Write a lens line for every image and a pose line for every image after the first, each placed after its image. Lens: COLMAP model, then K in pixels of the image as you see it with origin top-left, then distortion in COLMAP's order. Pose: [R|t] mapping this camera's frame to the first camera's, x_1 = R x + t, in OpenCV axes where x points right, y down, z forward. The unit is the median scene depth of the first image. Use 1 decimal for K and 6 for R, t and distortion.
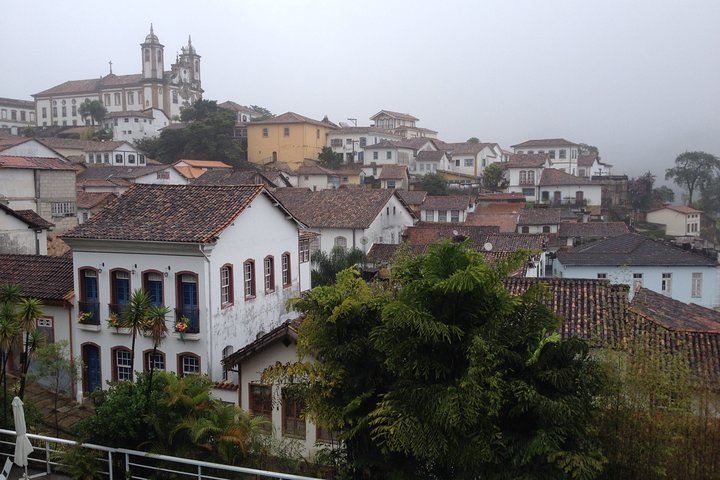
lens RADIAL K [[628.8, 0, 360.0], [0, 628.8, 240.0], [0, 0, 1]] dist [0.122085, -0.325482]
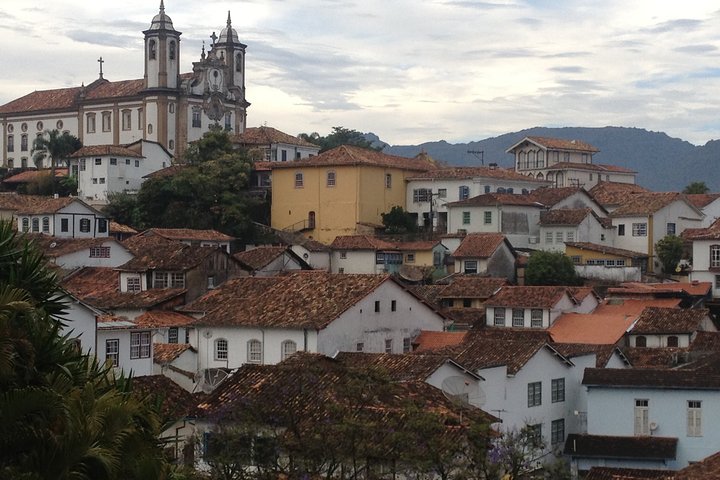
lens RADIAL K [[1317.9, 0, 360.0], [0, 1317.9, 240.0], [0, 0, 1]] dist [0.015062, 0.098475]
pose [[0.976829, 0.000924, -0.214019, 0.169794], [-0.023949, 0.994182, -0.105019, 0.016985], [0.212676, 0.107711, 0.971168, -0.197638]]
